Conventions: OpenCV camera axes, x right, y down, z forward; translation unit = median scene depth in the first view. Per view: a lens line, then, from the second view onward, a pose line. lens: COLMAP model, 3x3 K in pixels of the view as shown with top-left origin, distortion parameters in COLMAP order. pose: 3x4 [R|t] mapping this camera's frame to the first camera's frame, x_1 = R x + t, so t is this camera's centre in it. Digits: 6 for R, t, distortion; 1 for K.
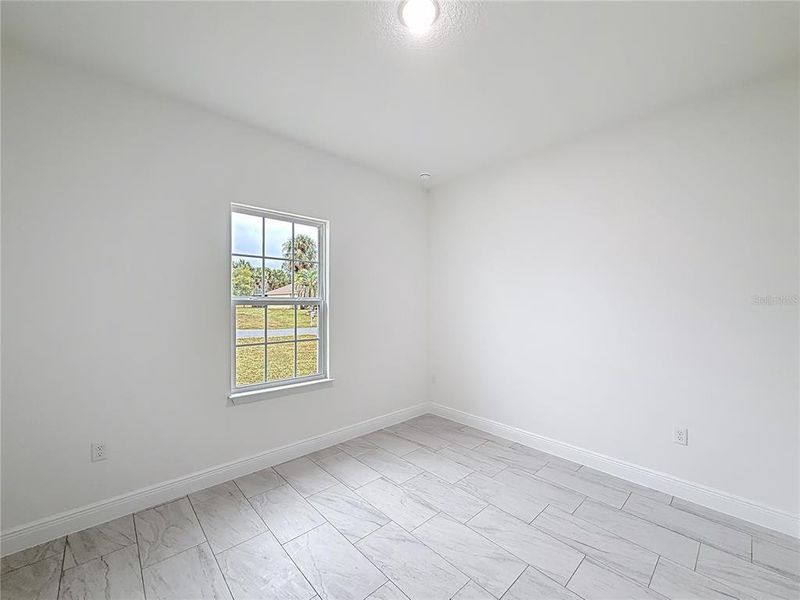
lens RADIAL K [[328.3, 0, 398.1], [0, 328.3, 300.2], [0, 0, 1]] dist [-0.002999, 0.000193]
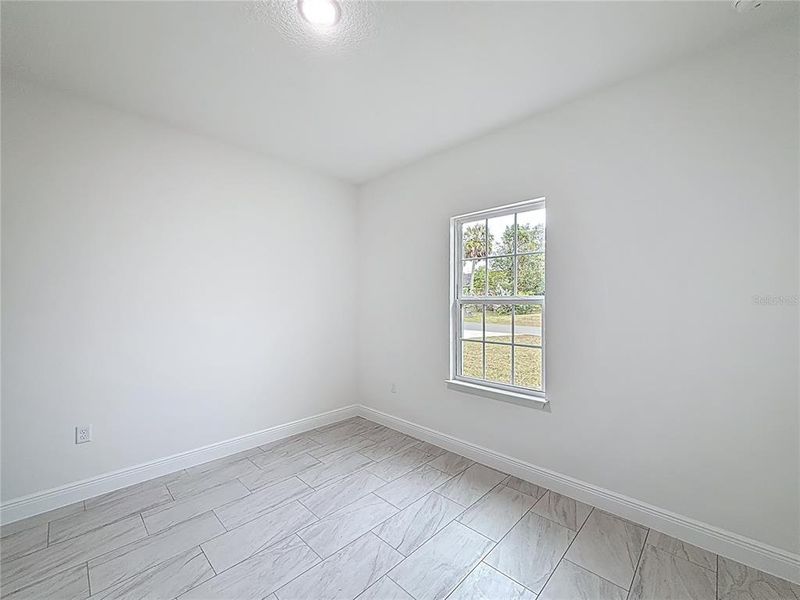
lens RADIAL K [[328.3, 0, 398.9], [0, 328.3, 300.6], [0, 0, 1]] dist [-0.002999, 0.000193]
pose [[0.054022, -0.000848, -0.998539, 0.633644], [0.005254, 0.999986, -0.000565, 0.001365], [0.998526, -0.005216, 0.054026, 0.710863]]
